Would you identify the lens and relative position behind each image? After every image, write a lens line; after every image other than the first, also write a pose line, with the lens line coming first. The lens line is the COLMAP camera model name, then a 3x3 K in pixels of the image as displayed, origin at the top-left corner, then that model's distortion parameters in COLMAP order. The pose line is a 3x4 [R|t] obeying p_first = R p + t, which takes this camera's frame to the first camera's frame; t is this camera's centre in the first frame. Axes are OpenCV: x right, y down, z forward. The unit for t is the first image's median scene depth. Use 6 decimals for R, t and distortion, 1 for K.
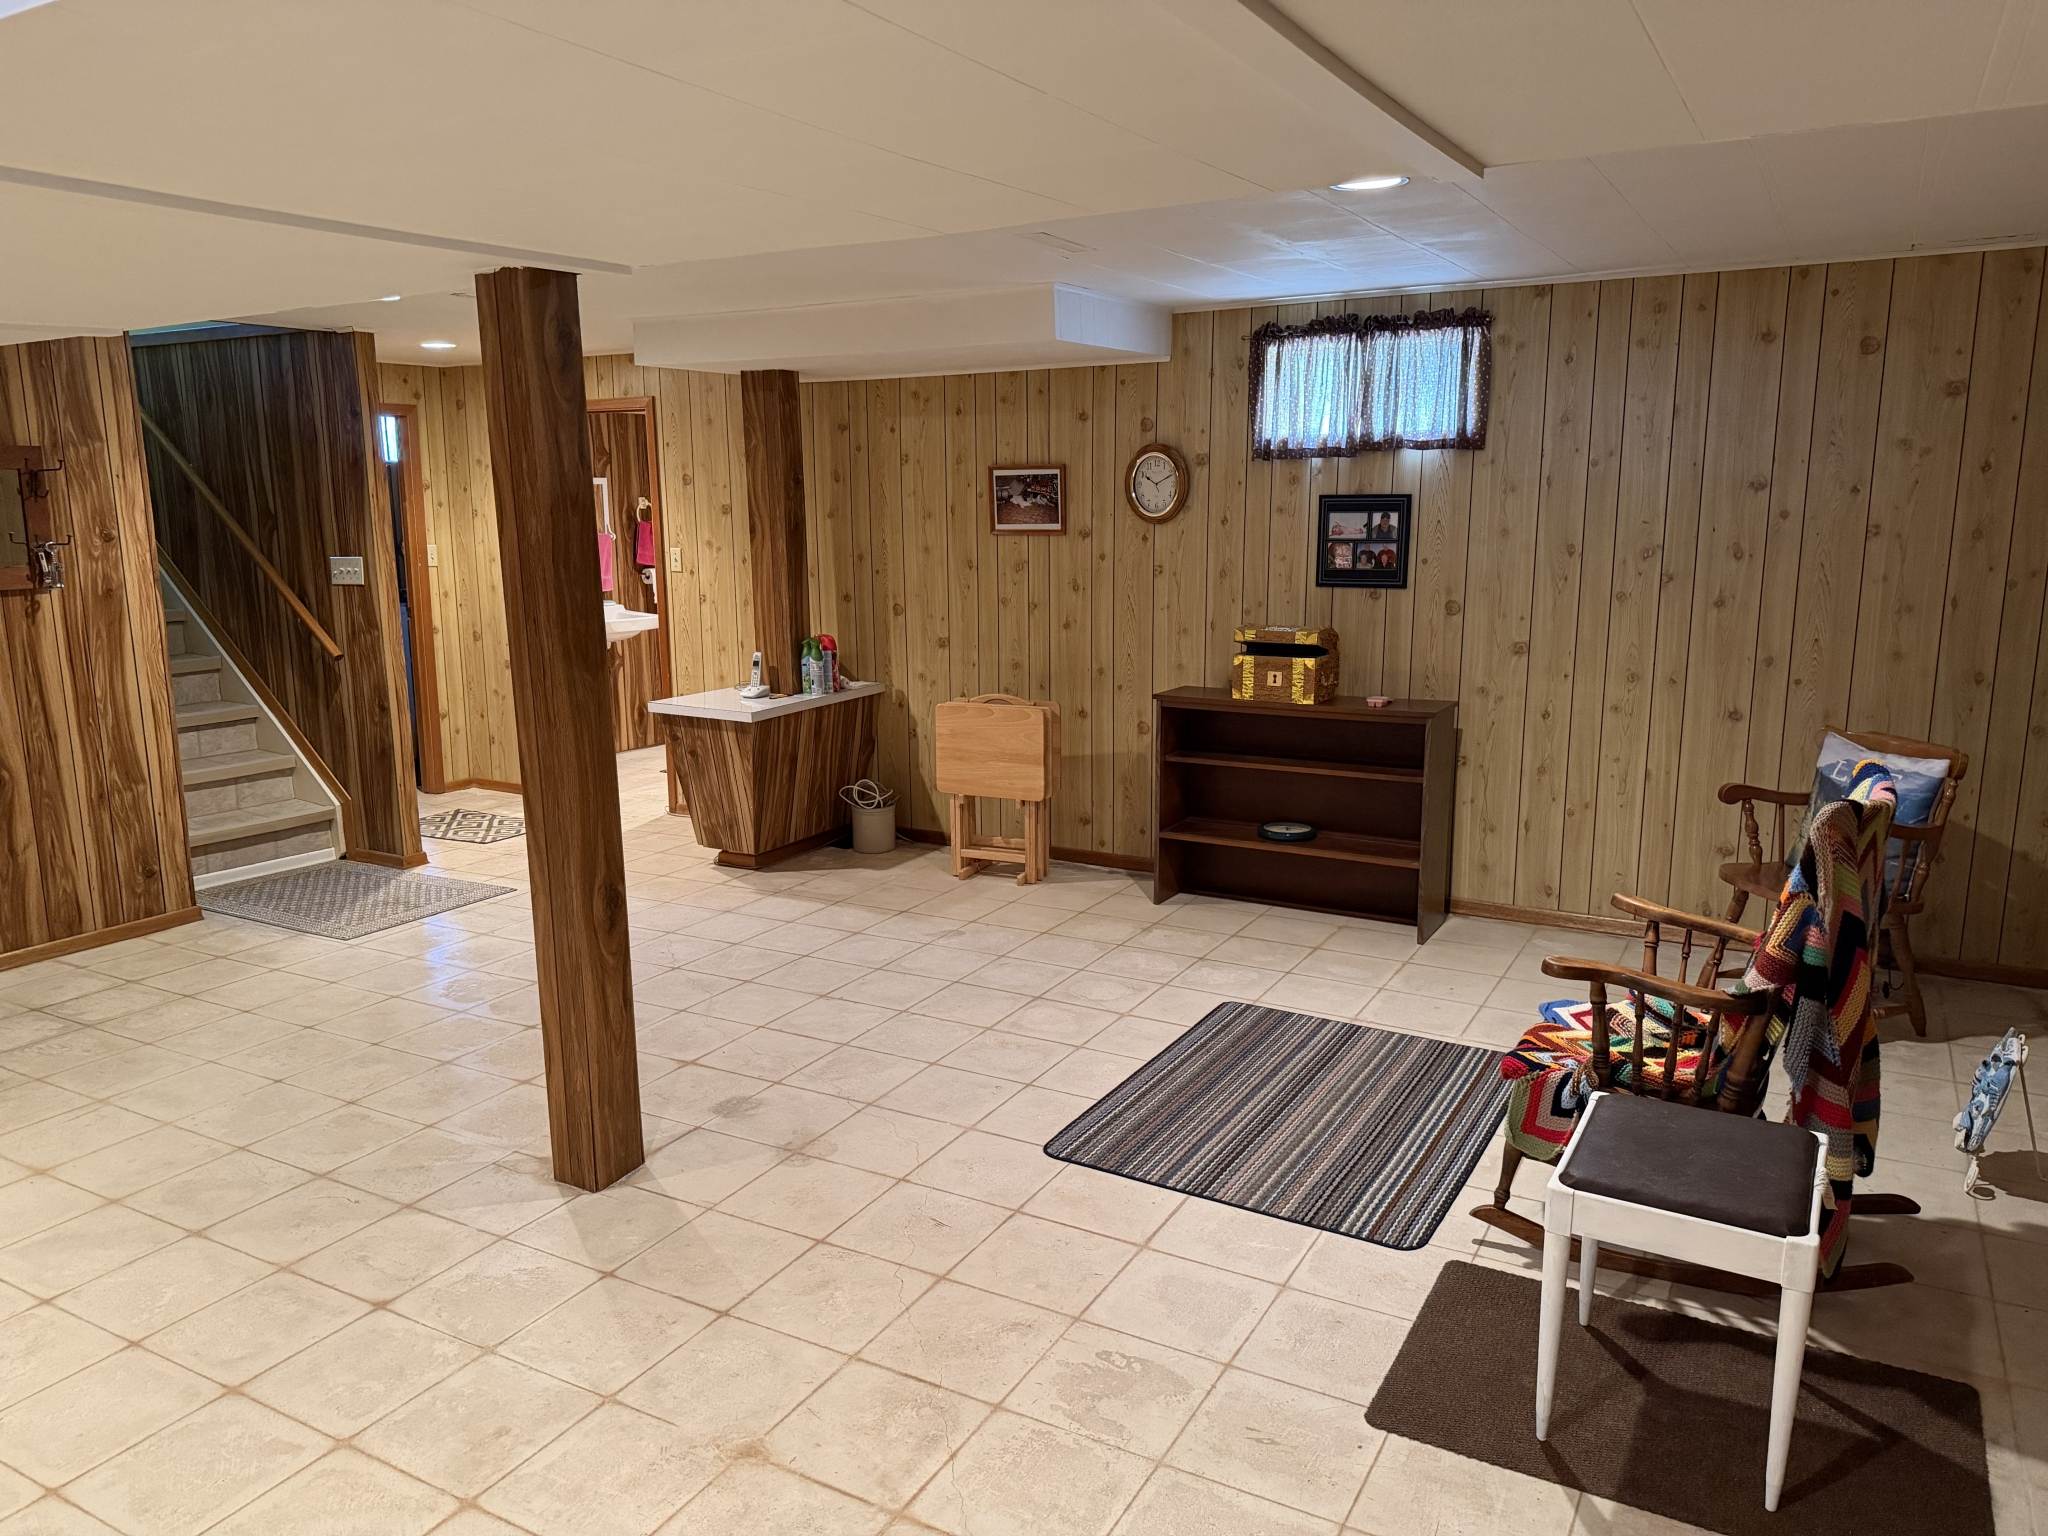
lens RADIAL K [[1433.0, 0, 1028.6], [0, 1433.0, 787.0], [0, 0, 1]] dist [0.067313, -0.094584]
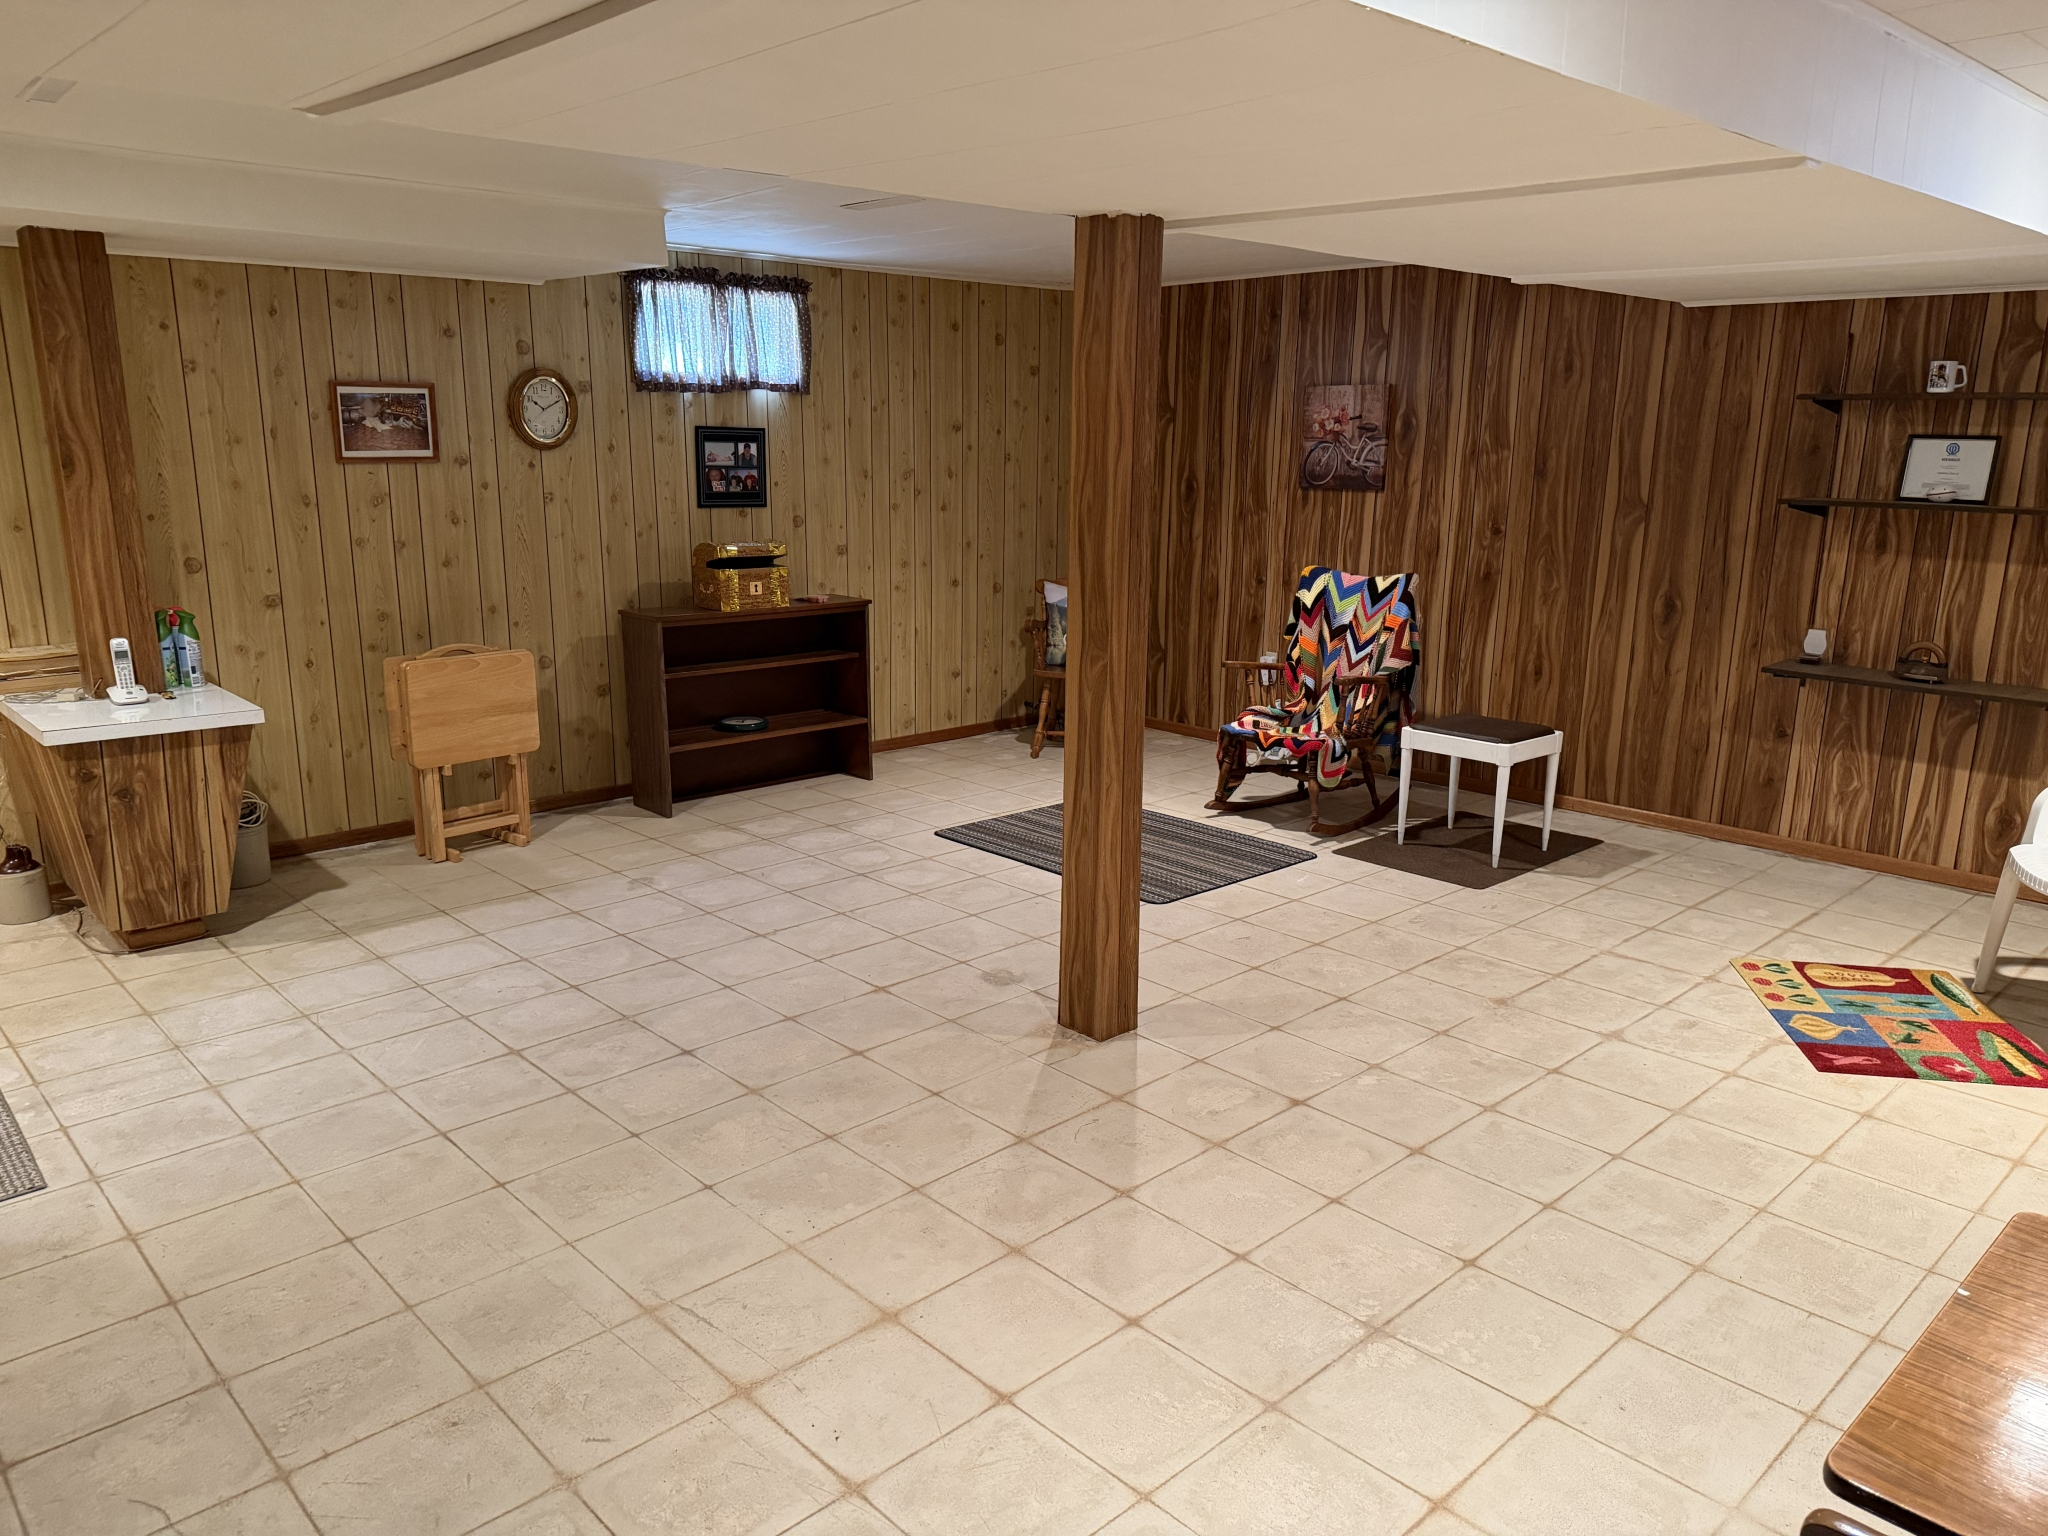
lens RADIAL K [[1433.0, 0, 1037.9], [0, 1433.0, 786.8], [0, 0, 1]] dist [0.067313, -0.094584]
pose [[0.291780, -0.217268, 0.931482, -0.844587], [0.176877, 0.969319, 0.170688, -0.075521], [-0.939989, 0.114954, 0.321258, 0.424000]]
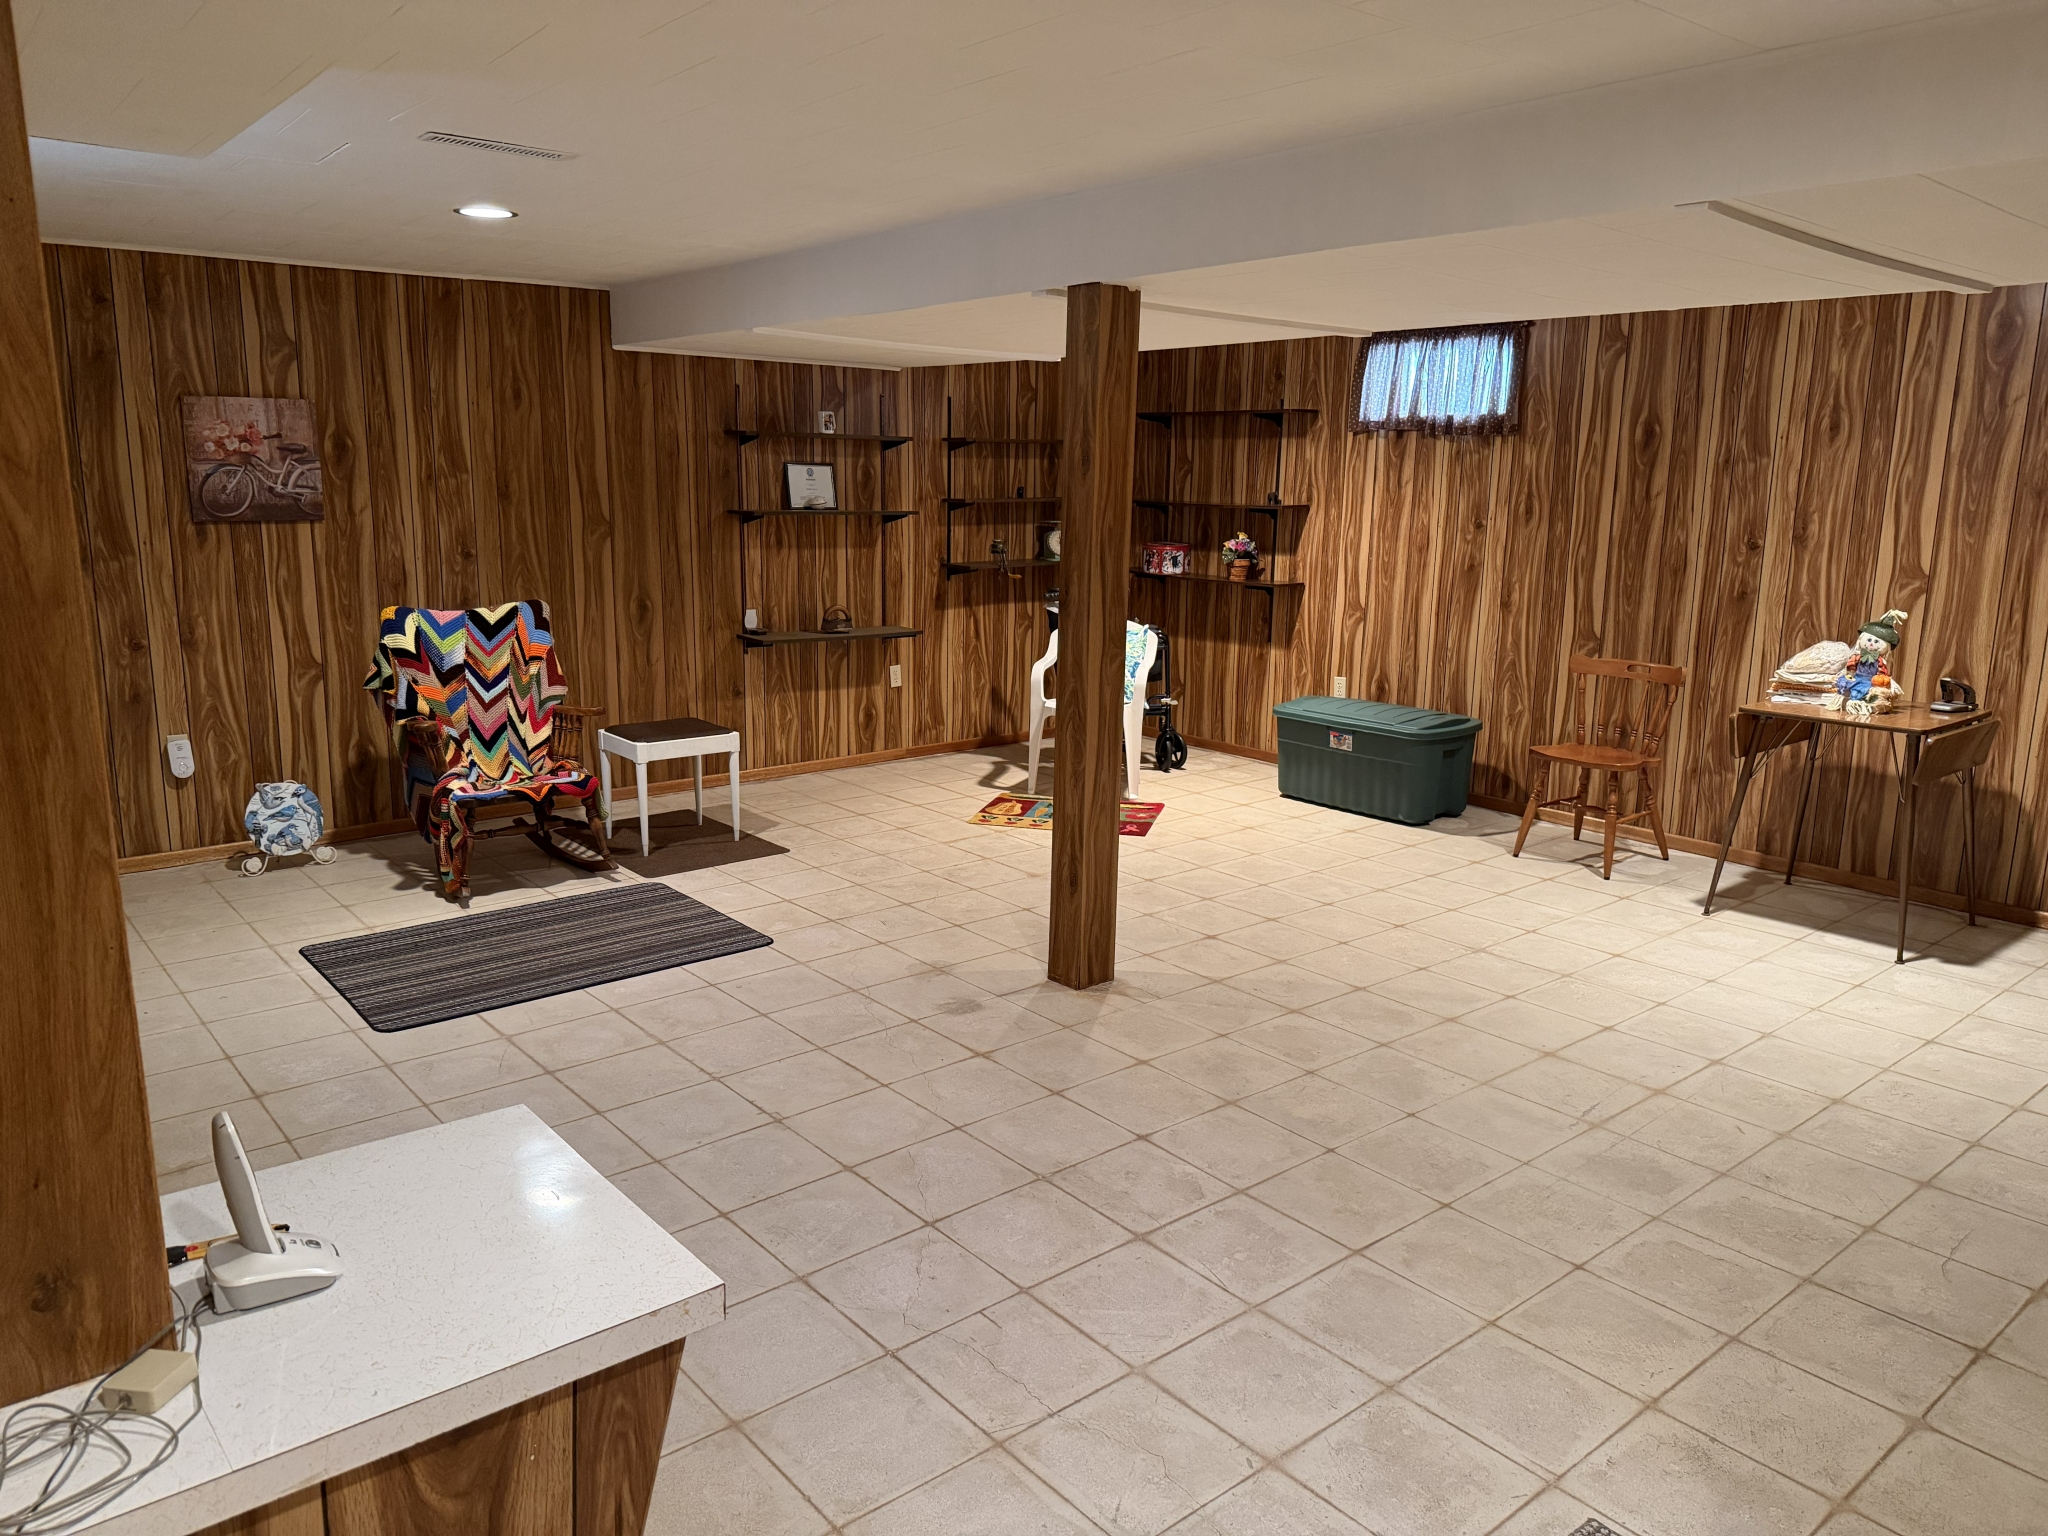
lens RADIAL K [[1433.0, 0, 1042.4], [0, 1433.0, 758.6], [0, 0, 1]] dist [0.067313, -0.094584]
pose [[-0.936737, -0.069144, 0.343138, -0.443461], [0.067148, 0.926593, 0.370022, -0.254889], [-0.343534, 0.369654, -0.863331, 1.314816]]
